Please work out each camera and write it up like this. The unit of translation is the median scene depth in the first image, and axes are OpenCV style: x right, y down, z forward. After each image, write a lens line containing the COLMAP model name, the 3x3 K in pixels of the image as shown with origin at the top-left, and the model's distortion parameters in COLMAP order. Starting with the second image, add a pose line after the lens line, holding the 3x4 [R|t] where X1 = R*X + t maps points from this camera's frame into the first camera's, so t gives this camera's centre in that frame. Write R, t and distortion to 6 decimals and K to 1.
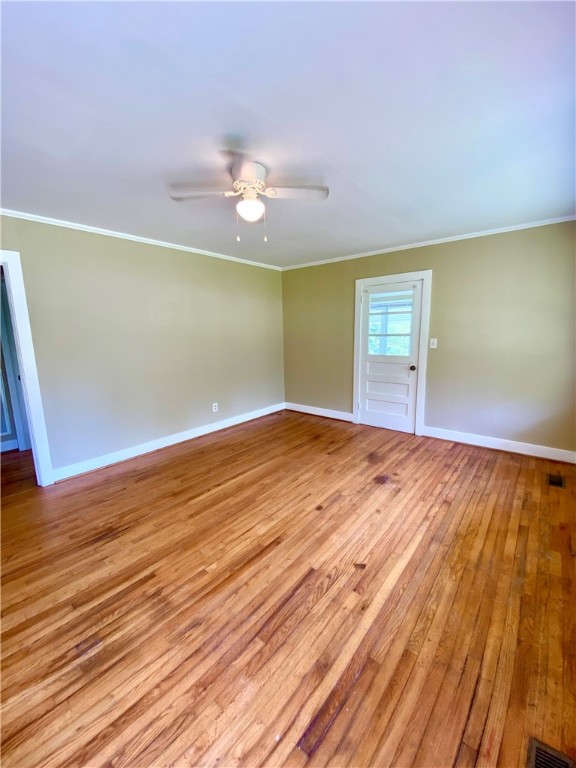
lens RADIAL K [[308.0, 0, 288.0], [0, 308.0, 384.0], [0, 0, 1]] dist [0.033478, -0.024166]
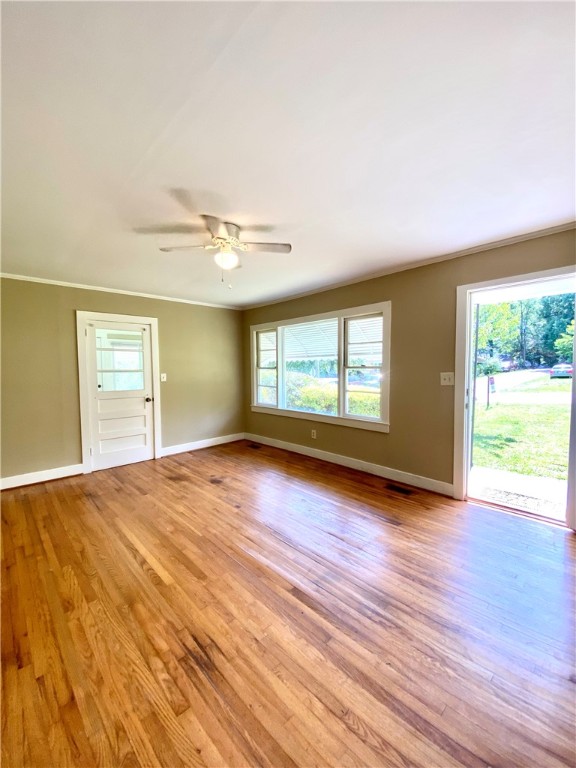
lens RADIAL K [[308.0, 0, 288.0], [0, 308.0, 384.0], [0, 0, 1]] dist [0.033478, -0.024166]
pose [[0.137087, -0.039282, 0.989780, -0.804323], [0.185331, 0.982586, 0.013328, -0.036550], [-0.973067, 0.181609, 0.141980, 0.425360]]
